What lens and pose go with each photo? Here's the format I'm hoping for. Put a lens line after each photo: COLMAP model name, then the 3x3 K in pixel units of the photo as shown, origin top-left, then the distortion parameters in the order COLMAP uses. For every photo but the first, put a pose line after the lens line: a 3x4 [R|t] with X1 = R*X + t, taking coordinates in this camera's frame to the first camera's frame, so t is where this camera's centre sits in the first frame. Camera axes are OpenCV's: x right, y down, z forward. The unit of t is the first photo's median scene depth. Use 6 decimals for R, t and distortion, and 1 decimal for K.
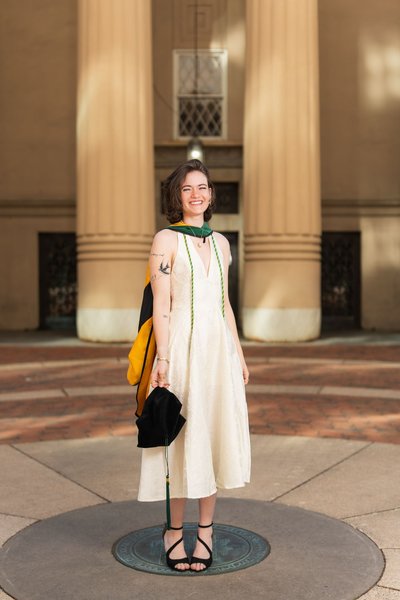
lens RADIAL K [[994.1, 0, 200.0], [0, 994.1, 300.0], [0, 0, 1]] dist [-0.024163, 0.051658]
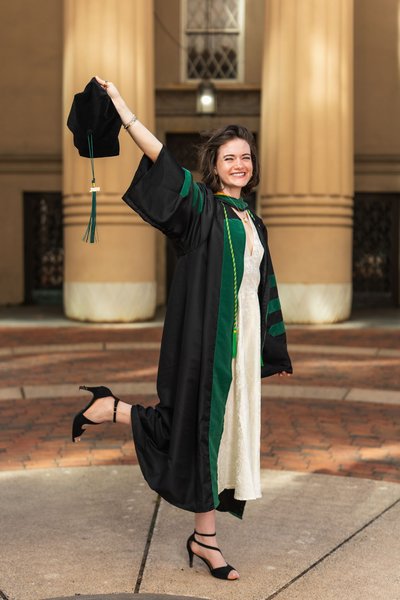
lens RADIAL K [[994.1, 0, 200.0], [0, 994.1, 300.0], [0, 0, 1]] dist [-0.024163, 0.051658]
pose [[0.999305, 0.008660, -0.036250, 0.022986], [-0.007319, 0.999289, 0.036981, -0.007605], [0.036544, -0.036690, 0.998658, 0.150442]]
